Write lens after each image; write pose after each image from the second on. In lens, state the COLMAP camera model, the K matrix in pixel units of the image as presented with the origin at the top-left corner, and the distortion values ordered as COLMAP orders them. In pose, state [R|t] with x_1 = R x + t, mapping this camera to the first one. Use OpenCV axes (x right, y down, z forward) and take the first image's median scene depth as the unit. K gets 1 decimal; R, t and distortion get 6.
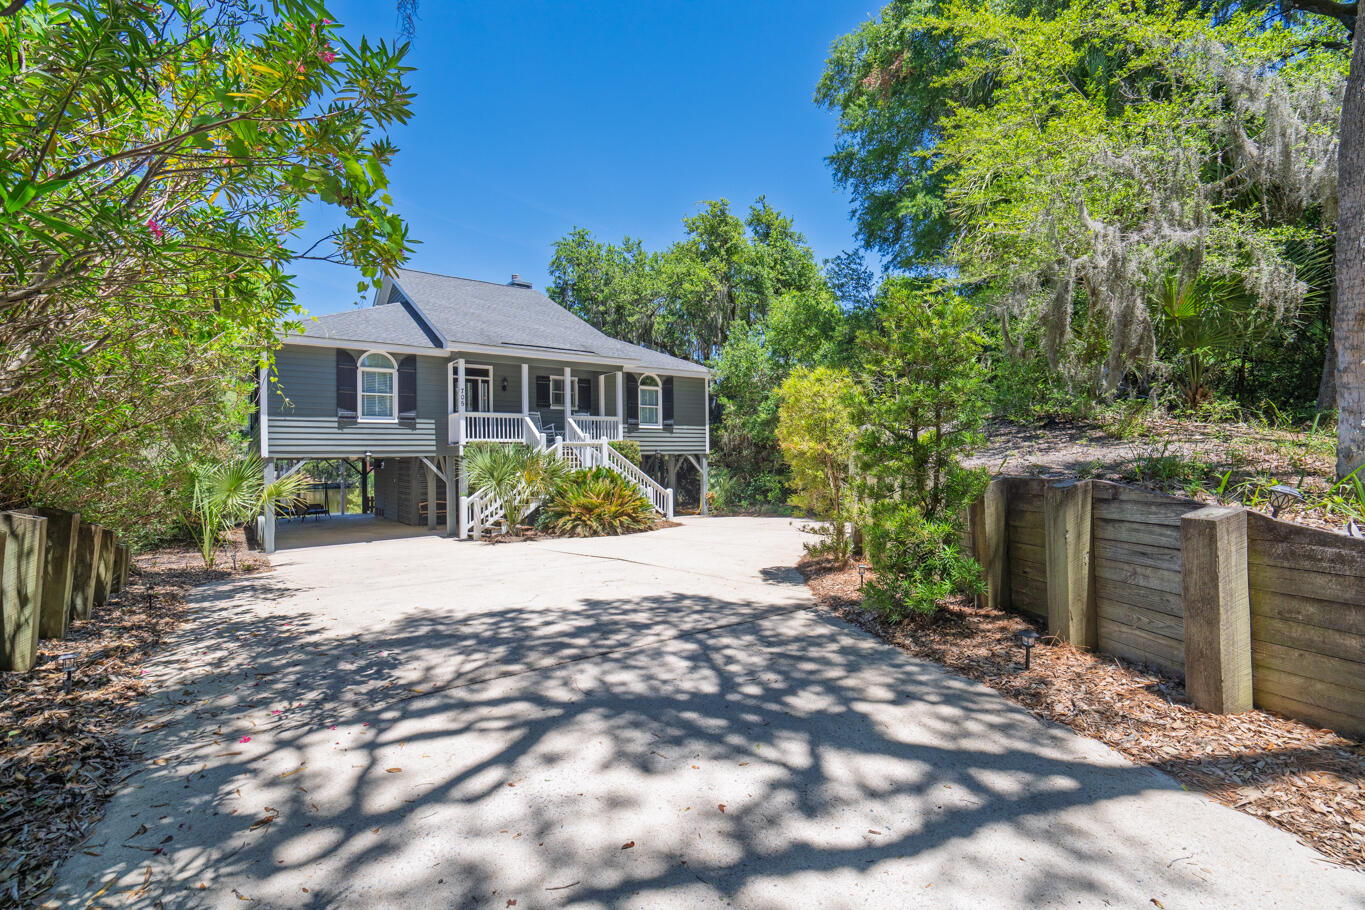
lens RADIAL K [[613.4, 0, 683.0], [0, 613.4, 454.0], [0, 0, 1]] dist [-0.005792, 0.001793]
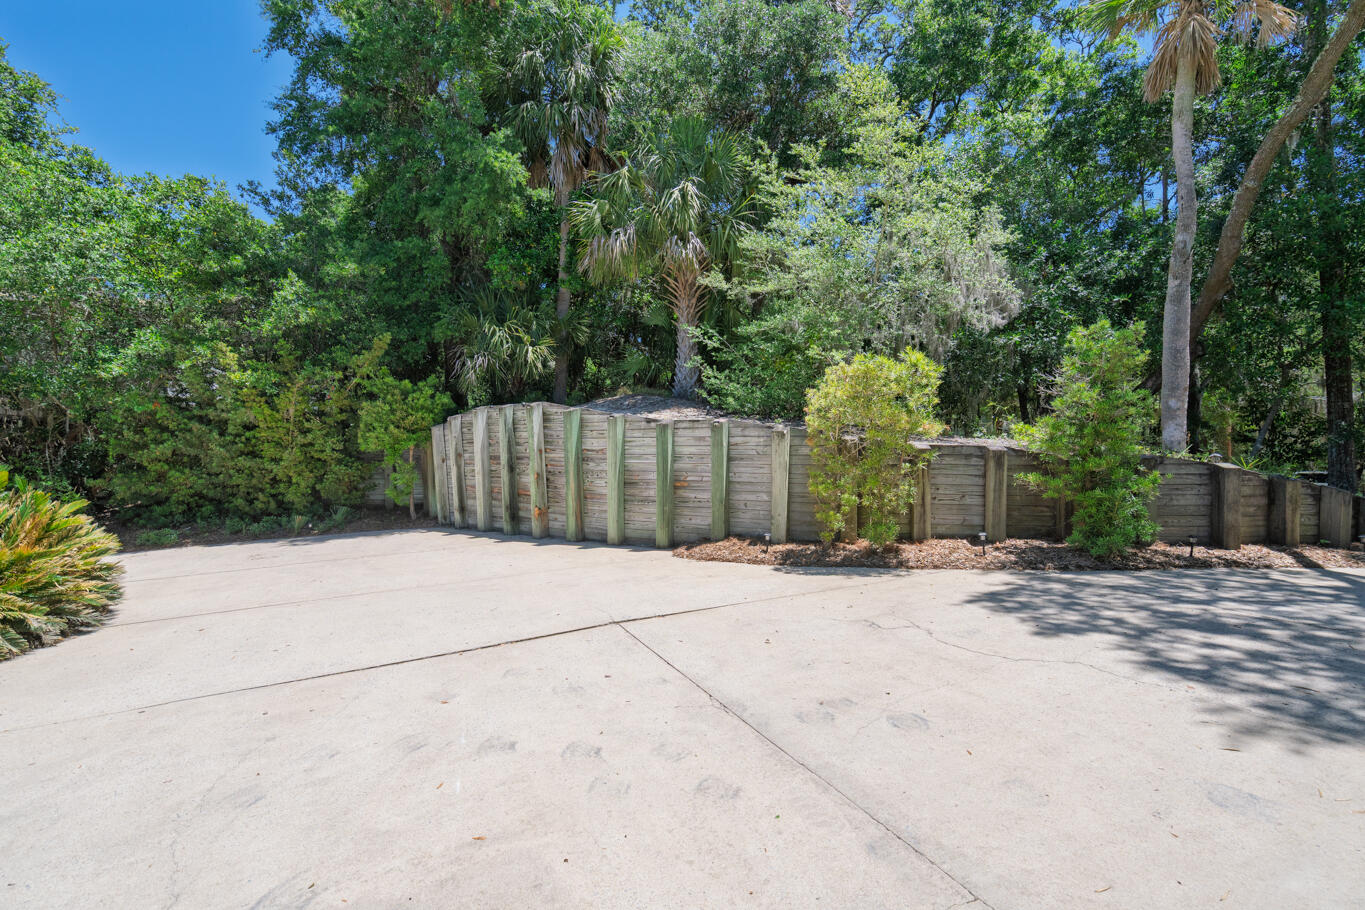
lens RADIAL K [[613.4, 0, 681.6], [0, 613.4, 461.0], [0, 0, 1]] dist [-0.005792, 0.001793]
pose [[0.179644, 0.006686, 0.983709, -1.216998], [-0.005839, 0.999967, -0.005730, 0.064553], [-0.983714, -0.004714, 0.179677, 1.715058]]
